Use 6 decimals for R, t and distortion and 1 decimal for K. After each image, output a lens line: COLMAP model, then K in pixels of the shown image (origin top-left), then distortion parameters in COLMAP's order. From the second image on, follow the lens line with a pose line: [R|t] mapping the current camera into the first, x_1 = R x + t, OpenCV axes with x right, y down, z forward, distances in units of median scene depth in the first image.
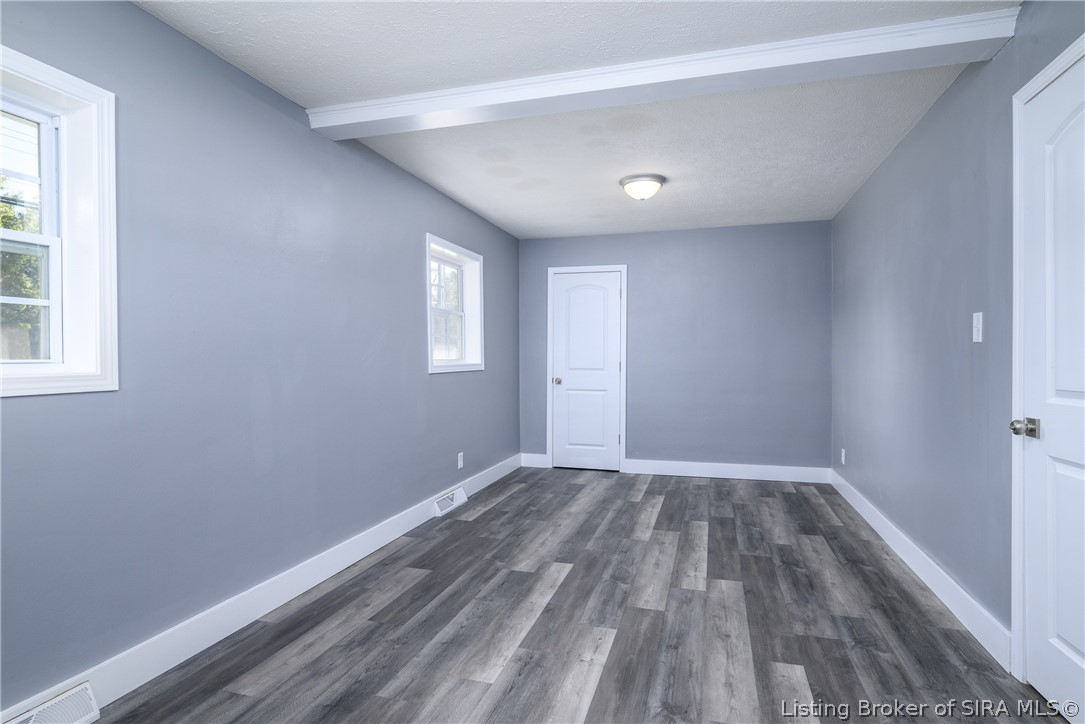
lens RADIAL K [[543.4, 0, 539.6], [0, 543.4, 360.9], [0, 0, 1]] dist [-0.005234, 0.001669]
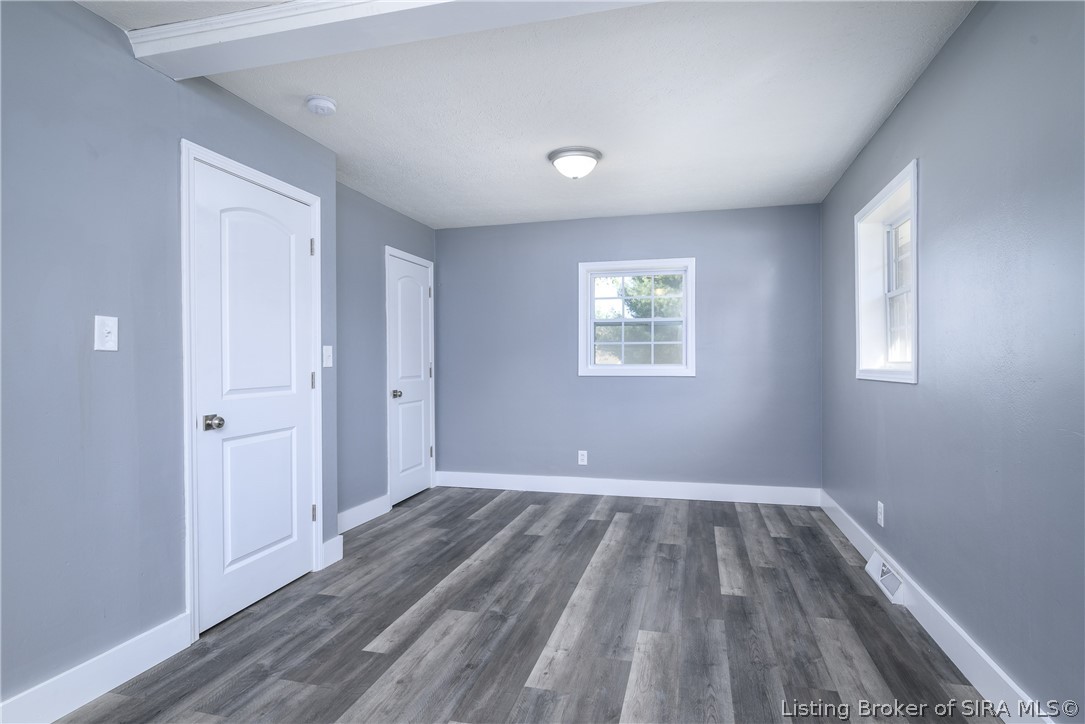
lens RADIAL K [[543.4, 0, 542.9], [0, 543.4, 363.7], [0, 0, 1]] dist [-0.005234, 0.001669]
pose [[-0.999252, 0.012442, -0.036610, 0.151427], [0.012291, 0.999915, 0.004346, -0.009029], [0.036661, 0.003893, -0.999320, 2.014015]]
